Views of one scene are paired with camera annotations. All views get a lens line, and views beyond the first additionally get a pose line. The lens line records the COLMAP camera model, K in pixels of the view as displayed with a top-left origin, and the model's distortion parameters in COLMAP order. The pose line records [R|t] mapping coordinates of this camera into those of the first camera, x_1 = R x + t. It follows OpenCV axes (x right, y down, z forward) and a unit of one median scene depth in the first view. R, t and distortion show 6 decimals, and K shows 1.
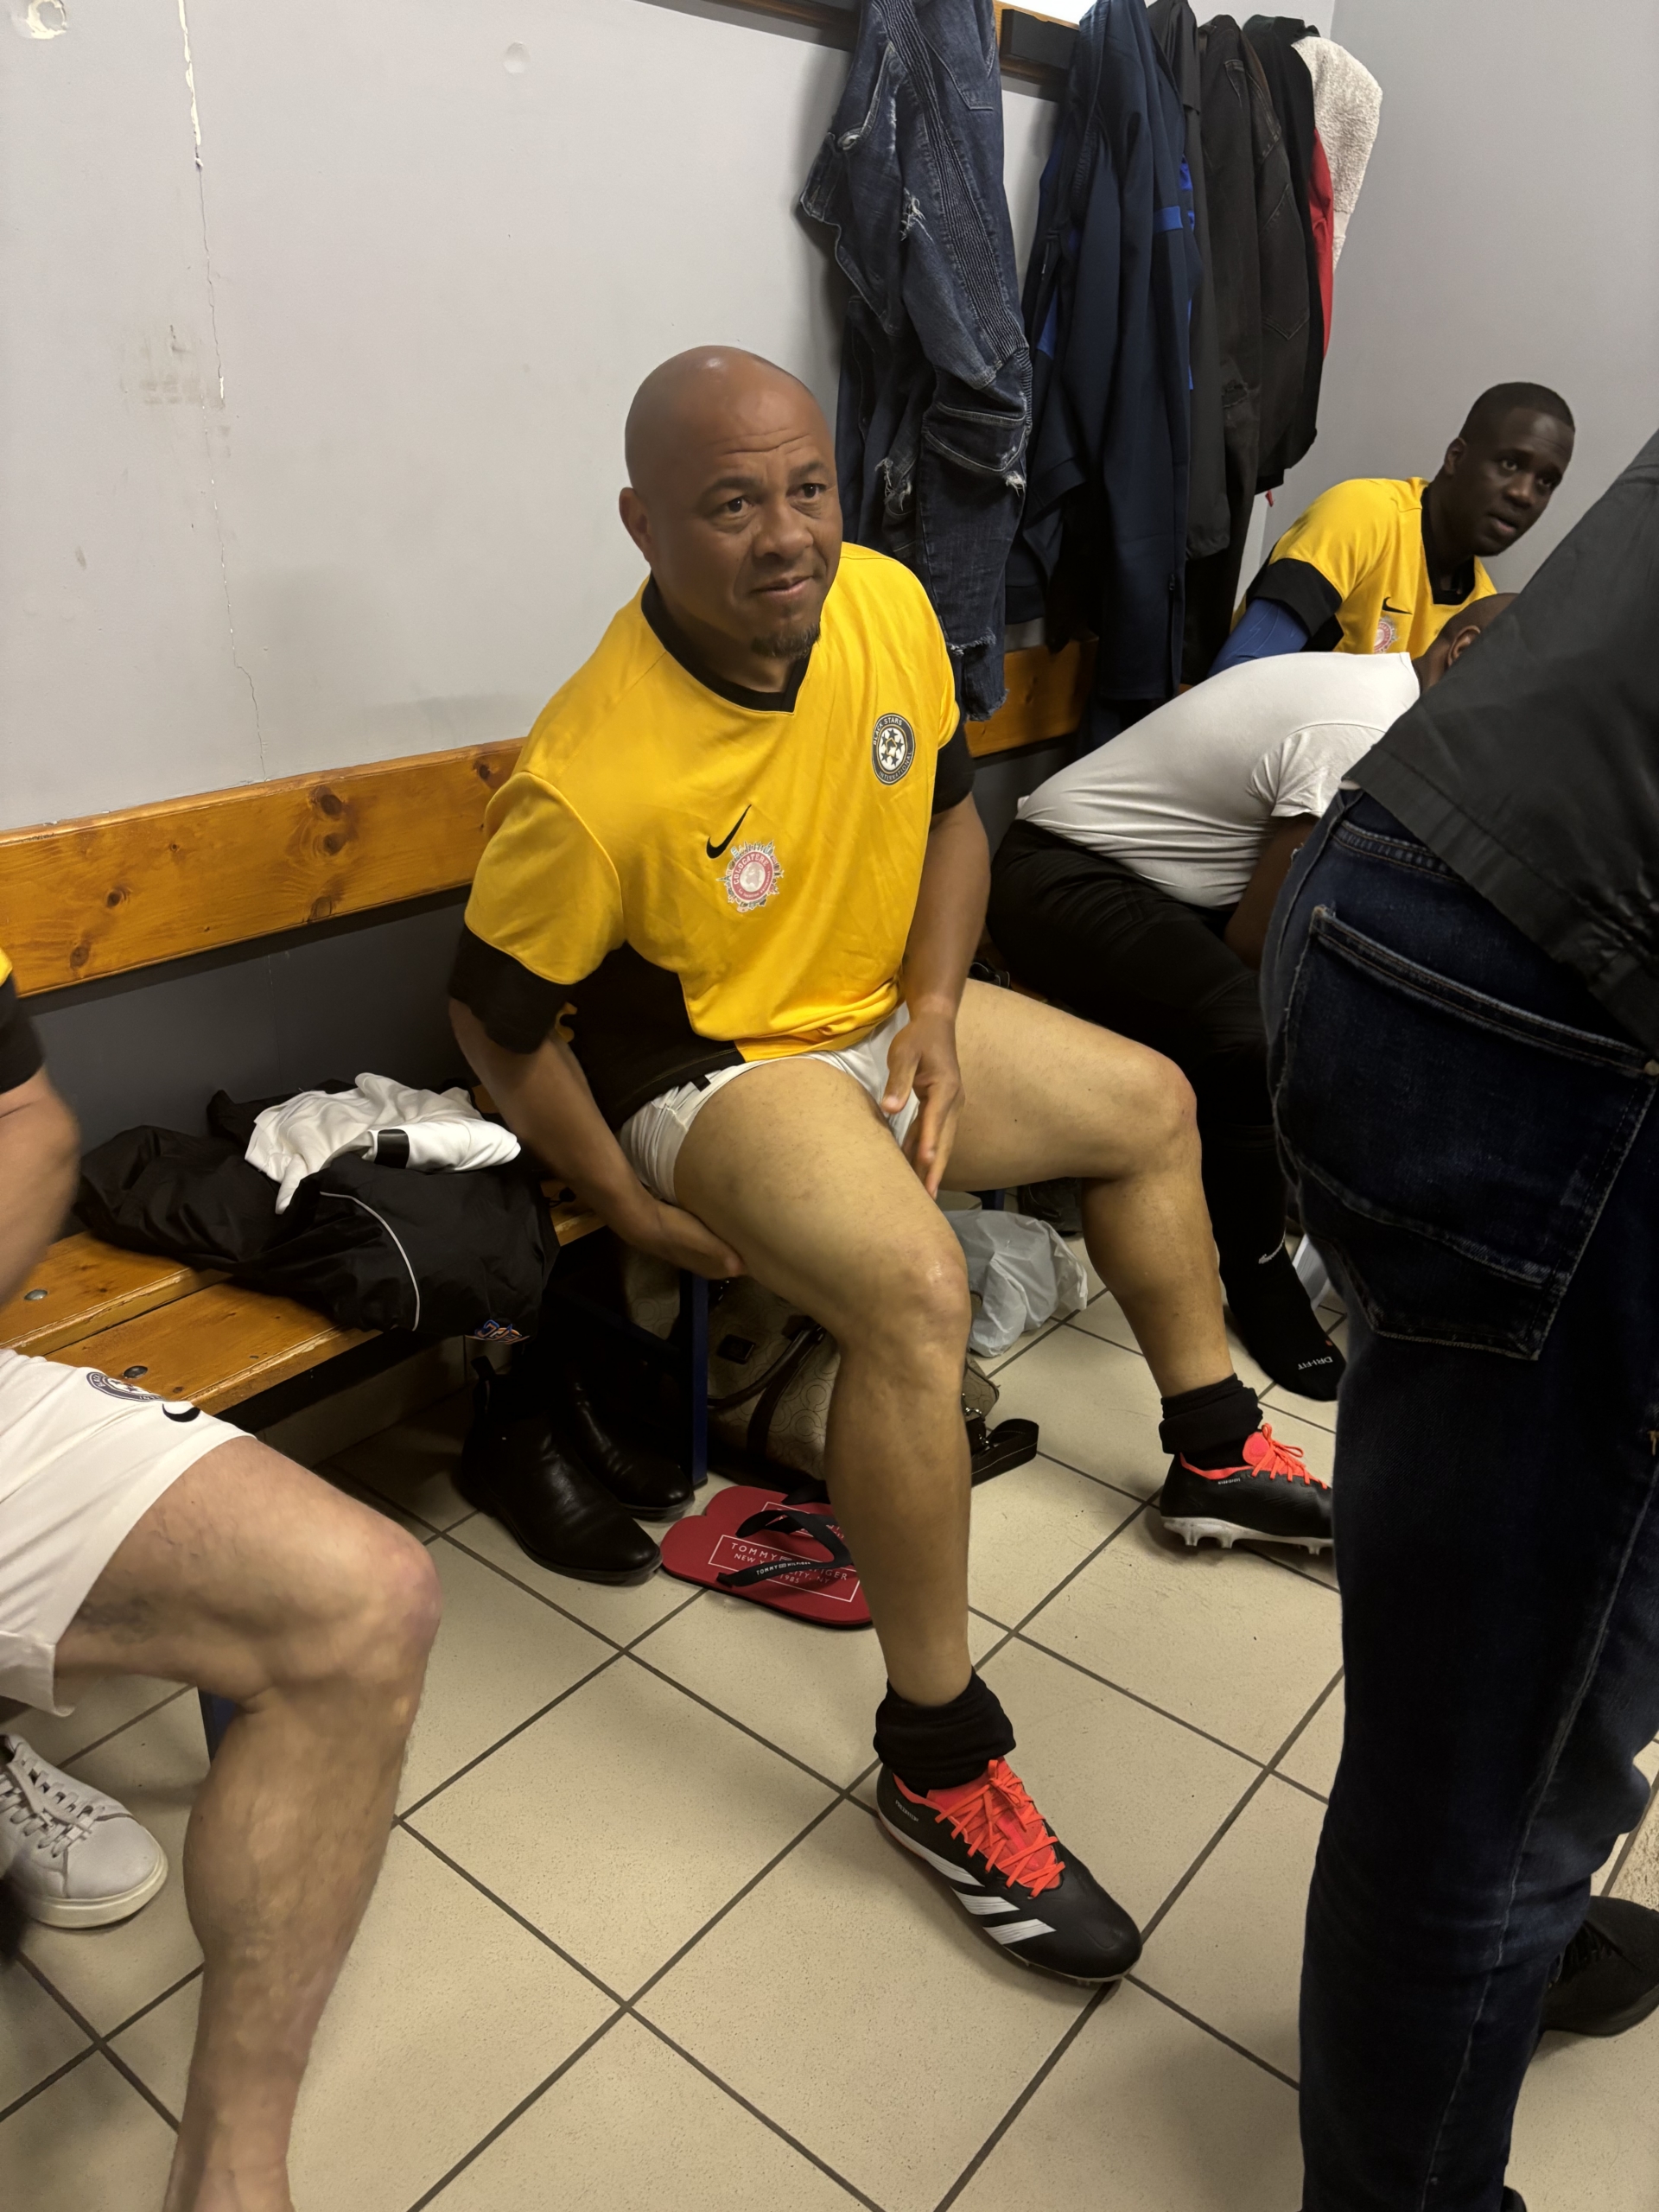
lens RADIAL K [[1659.9, 0, 829.5], [0, 1659.9, 1106.0], [0, 0, 1]] dist [0.020317, -0.002111]
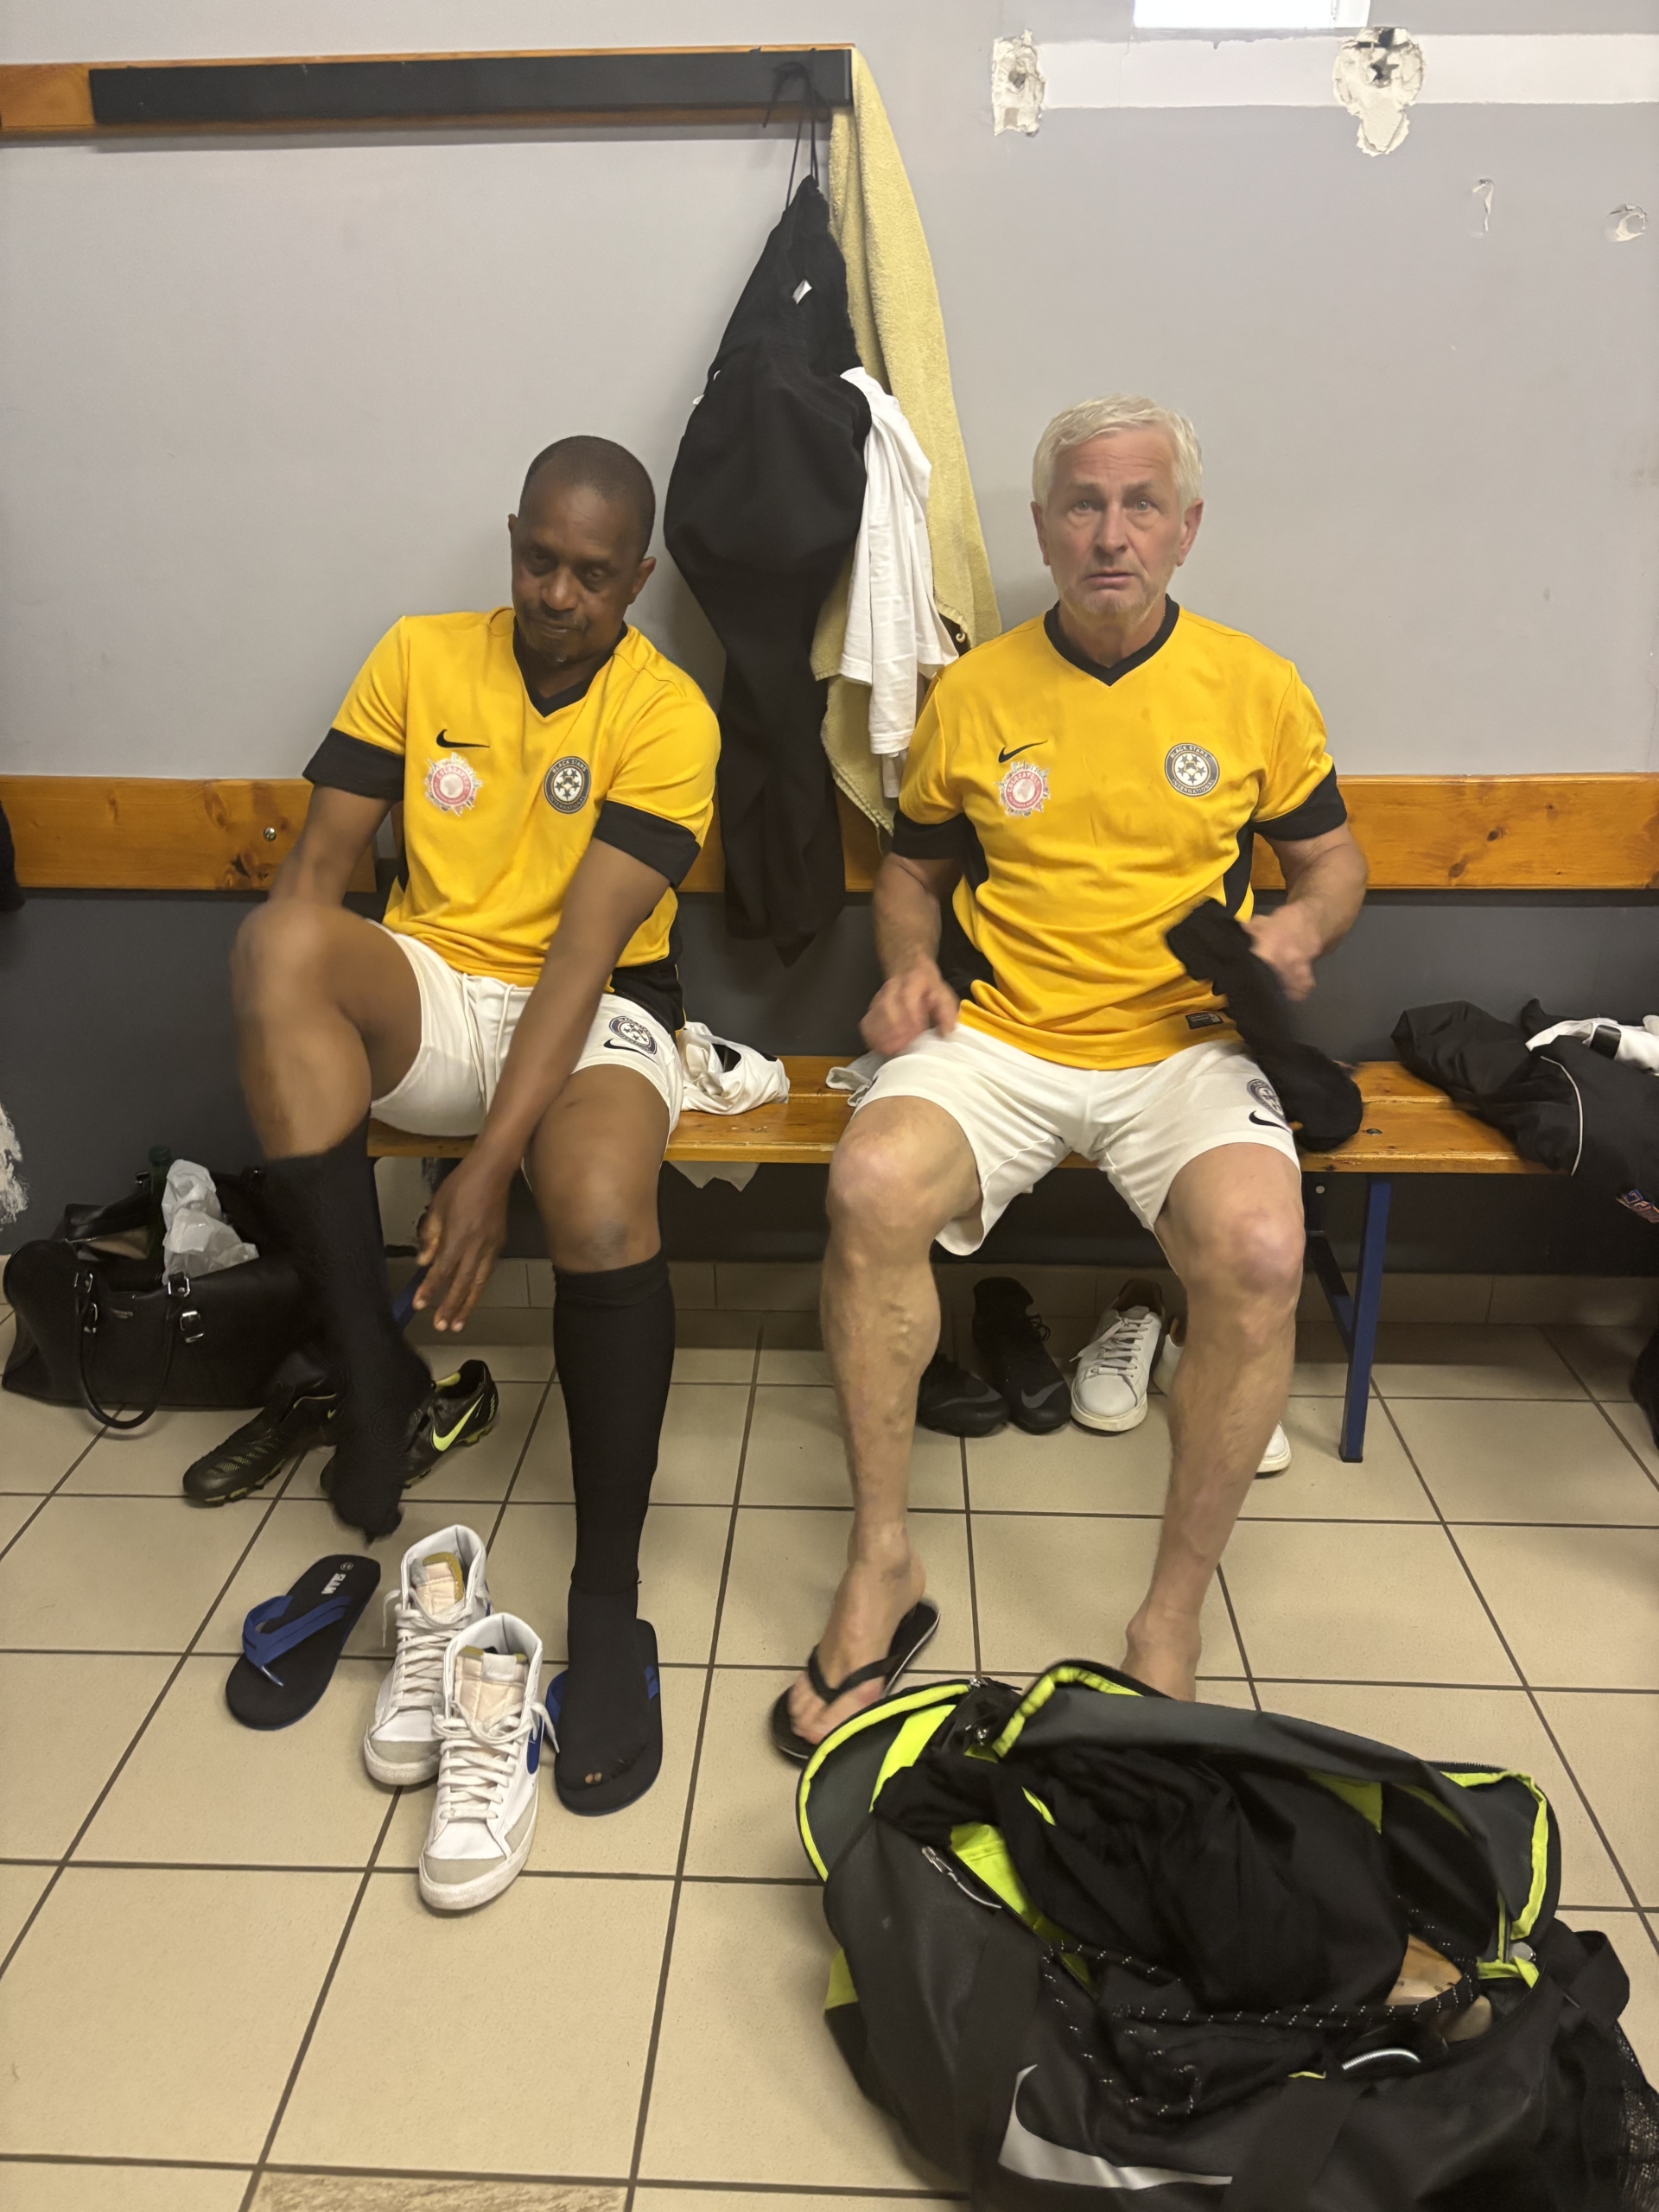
lens RADIAL K [[1659.9, 0, 829.5], [0, 1659.9, 1106.0], [0, 0, 1]] dist [0.020317, -0.002111]
pose [[0.588348, 0.263810, -0.764363, 0.382597], [-0.297045, 0.949703, 0.099136, 0.121820], [0.752071, 0.168723, 0.637120, -0.280307]]
